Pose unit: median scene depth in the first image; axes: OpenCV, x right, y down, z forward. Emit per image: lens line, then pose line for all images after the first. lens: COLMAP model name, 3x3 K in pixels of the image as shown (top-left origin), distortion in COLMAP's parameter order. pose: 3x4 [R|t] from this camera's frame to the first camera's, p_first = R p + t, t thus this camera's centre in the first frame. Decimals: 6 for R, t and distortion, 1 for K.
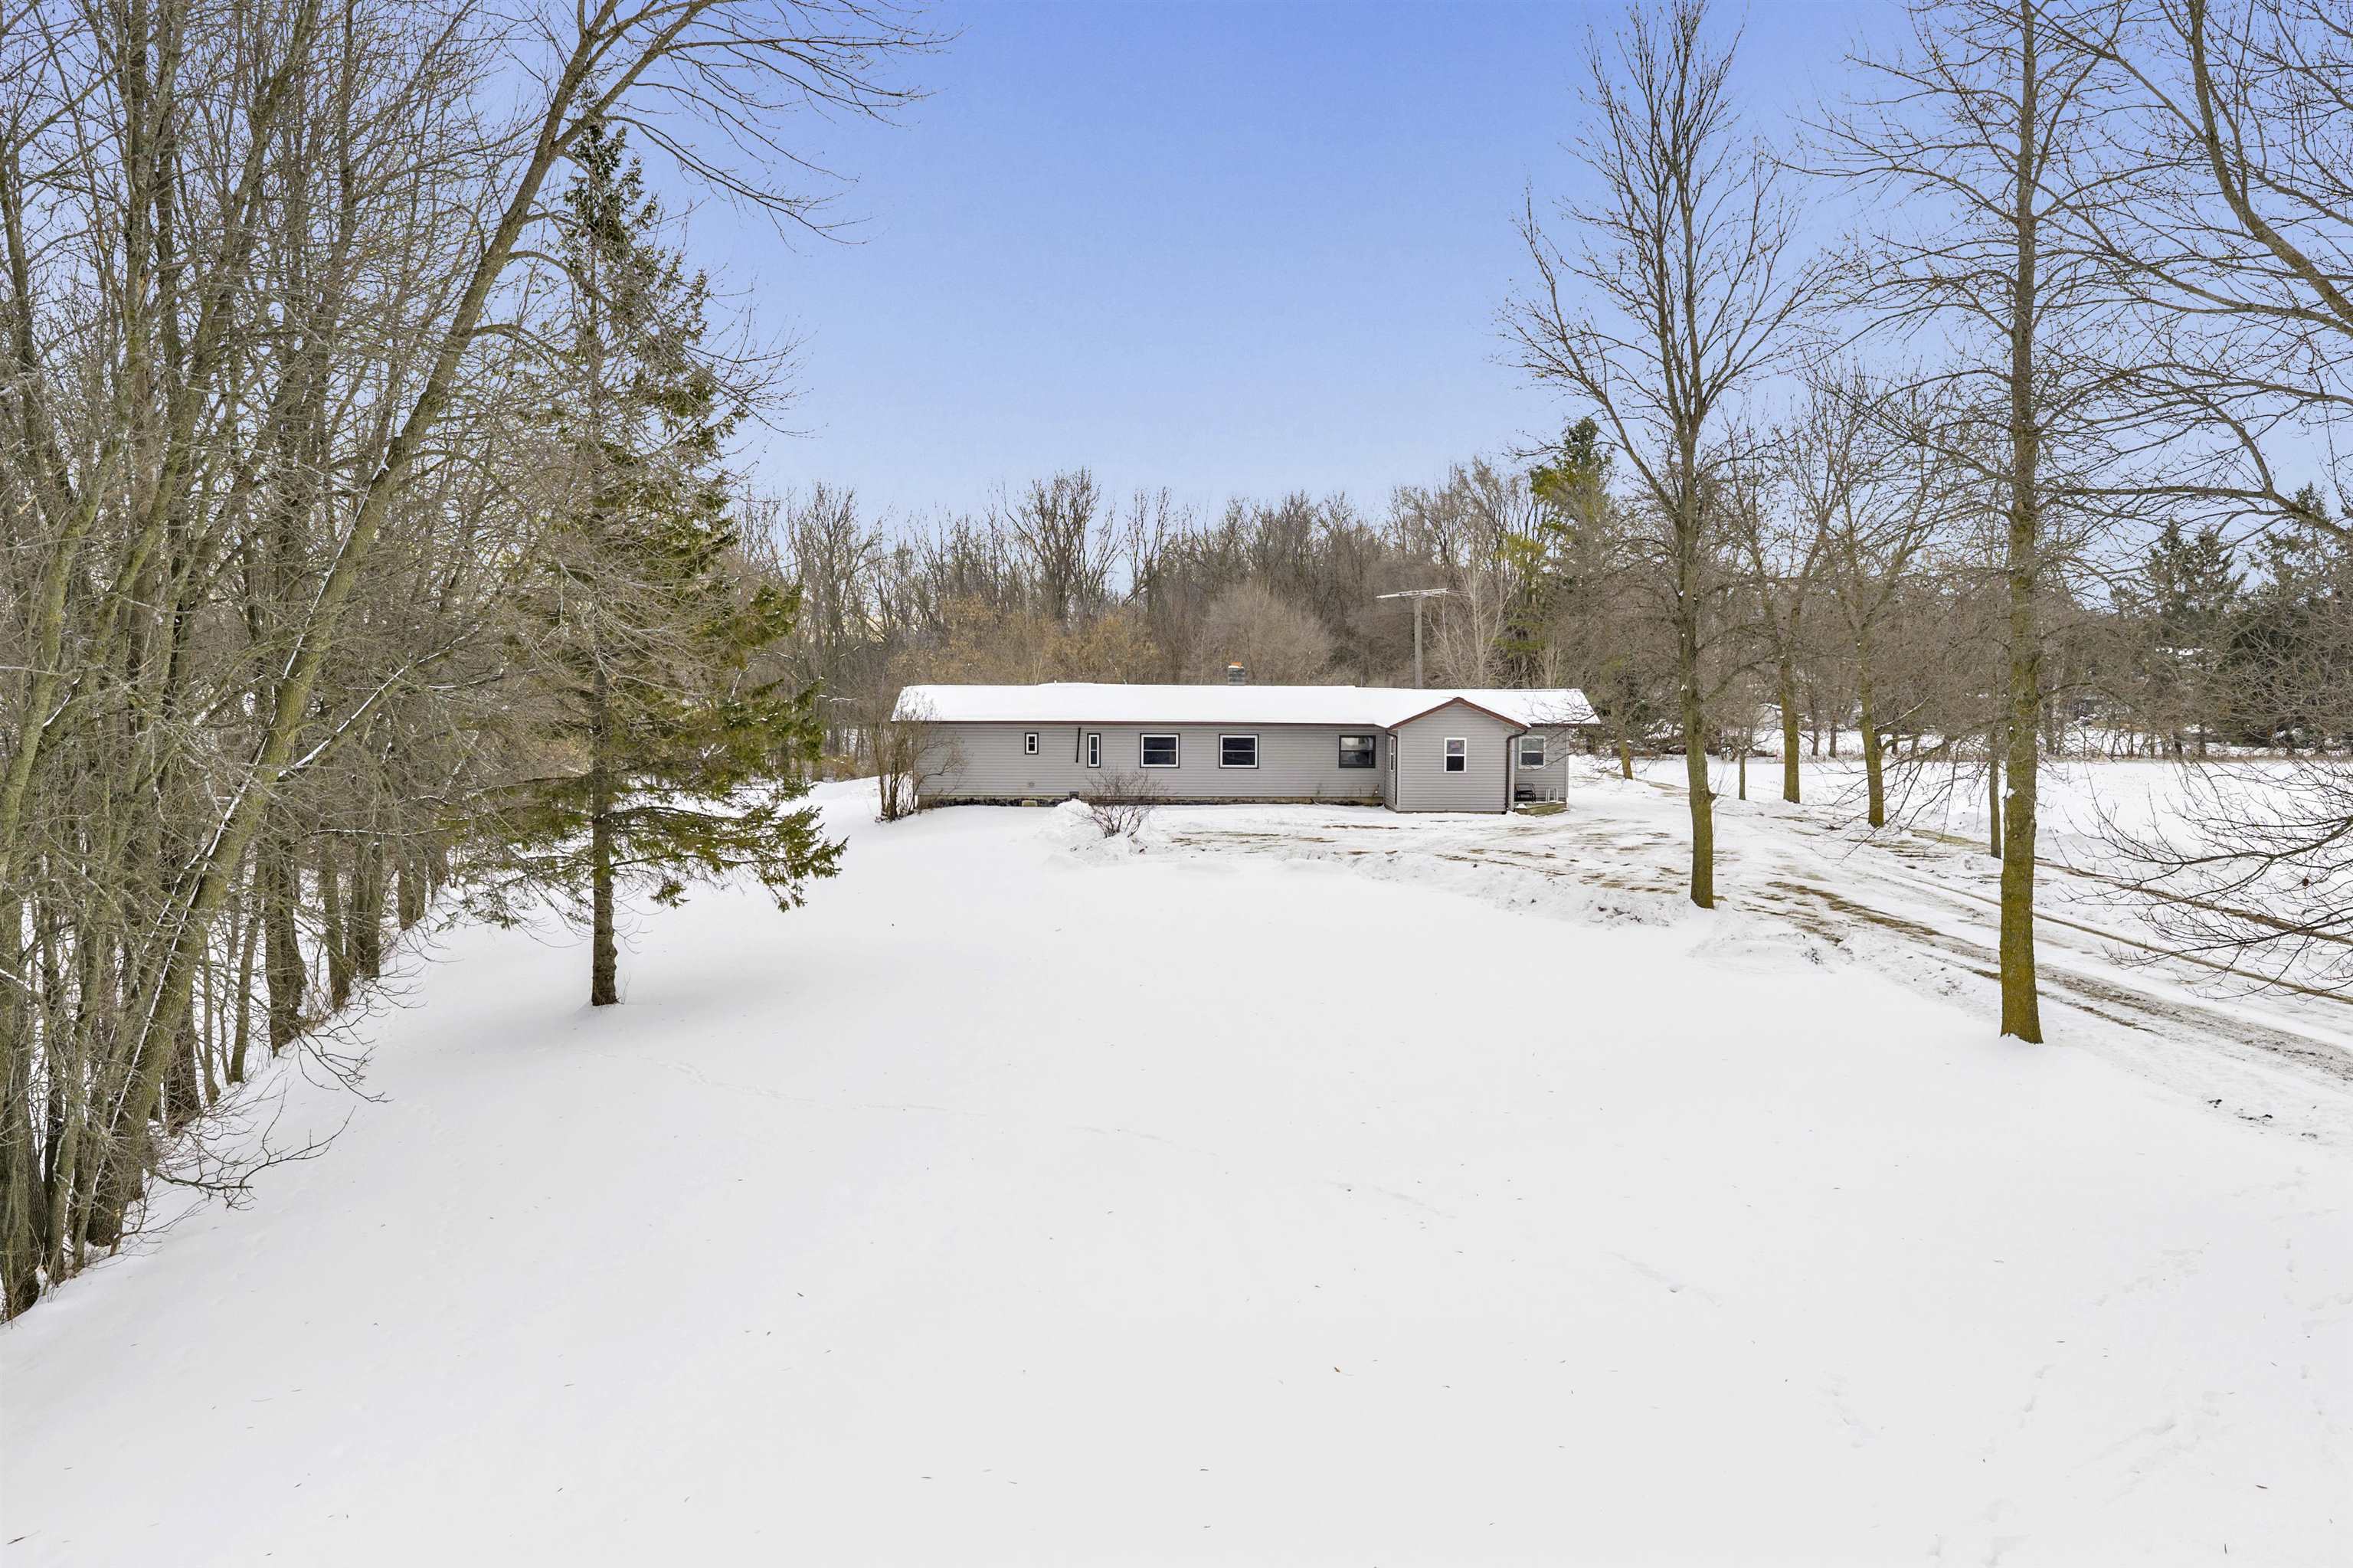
lens RADIAL K [[1925.0, 0, 1177.0], [0, 1925.0, 784.5], [0, 0, 1]] dist [0.004431, -0.011152]
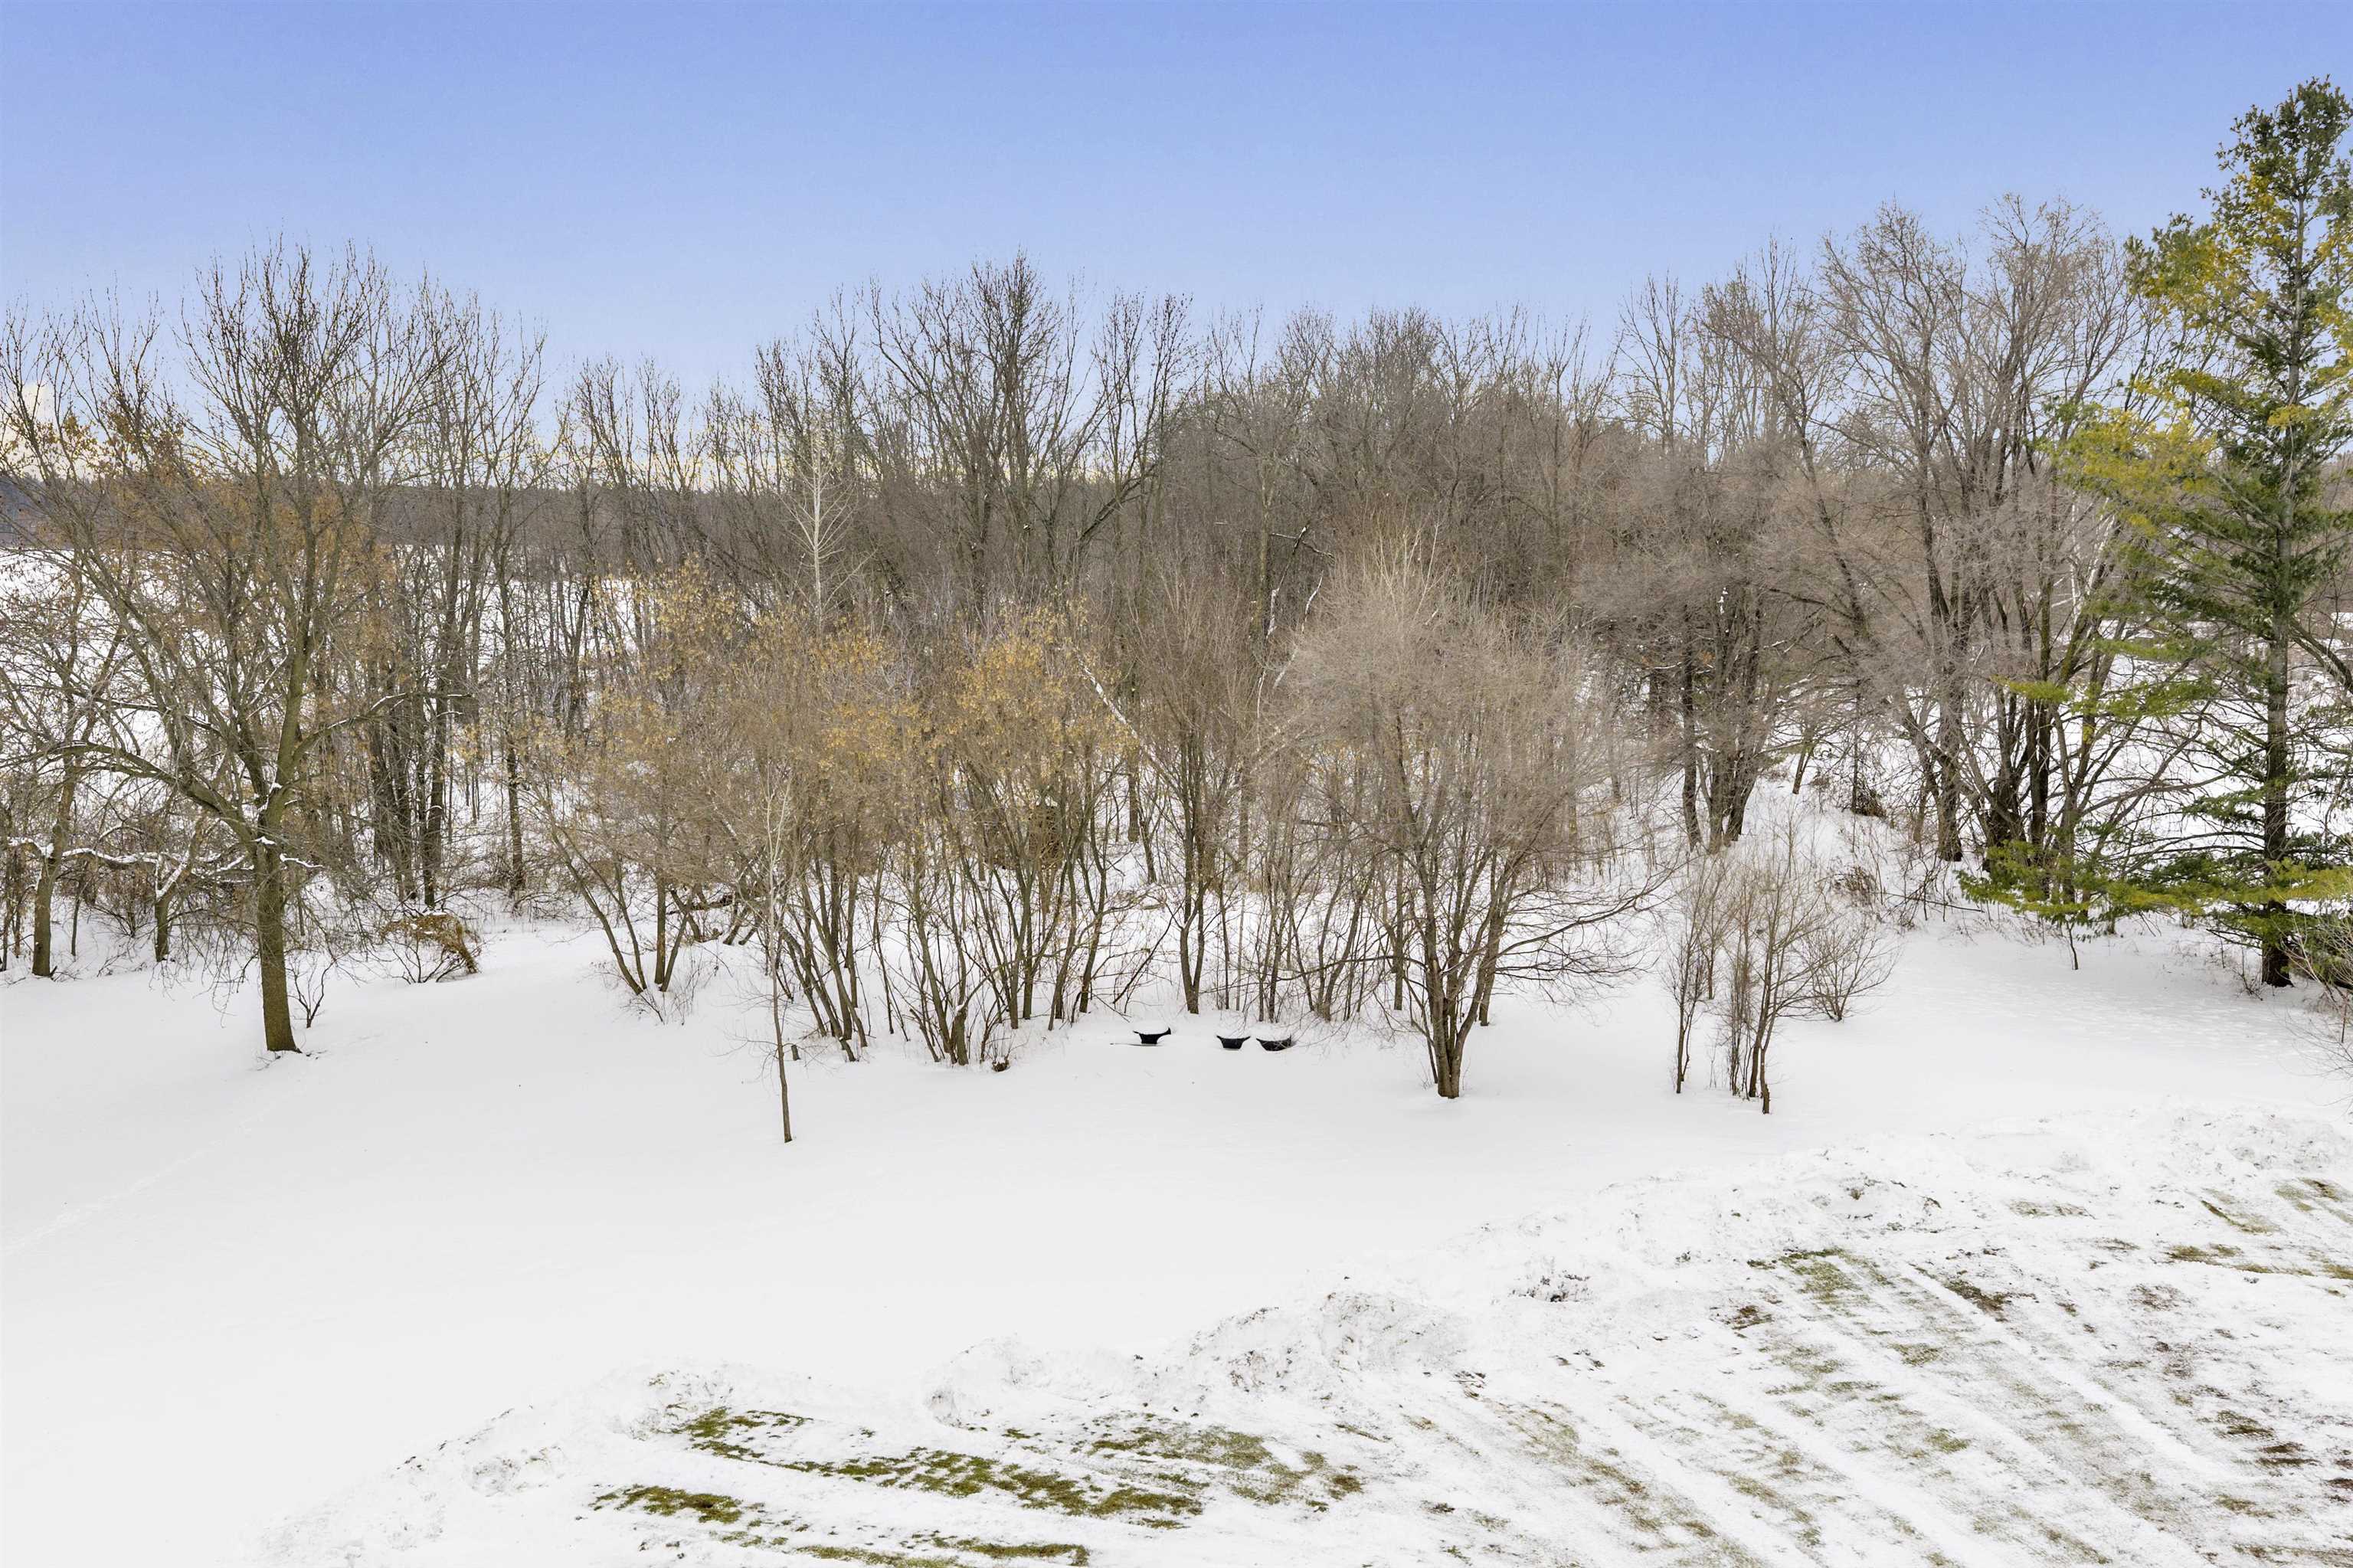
lens RADIAL K [[1925.0, 0, 1176.8], [0, 1925.0, 773.0], [0, 0, 1]] dist [0.004431, -0.011152]
pose [[0.999531, -0.025695, -0.016666, 0.002423], [0.027195, 0.994905, 0.097077, -0.190833], [0.014087, -0.097485, 0.995137, 1.162663]]
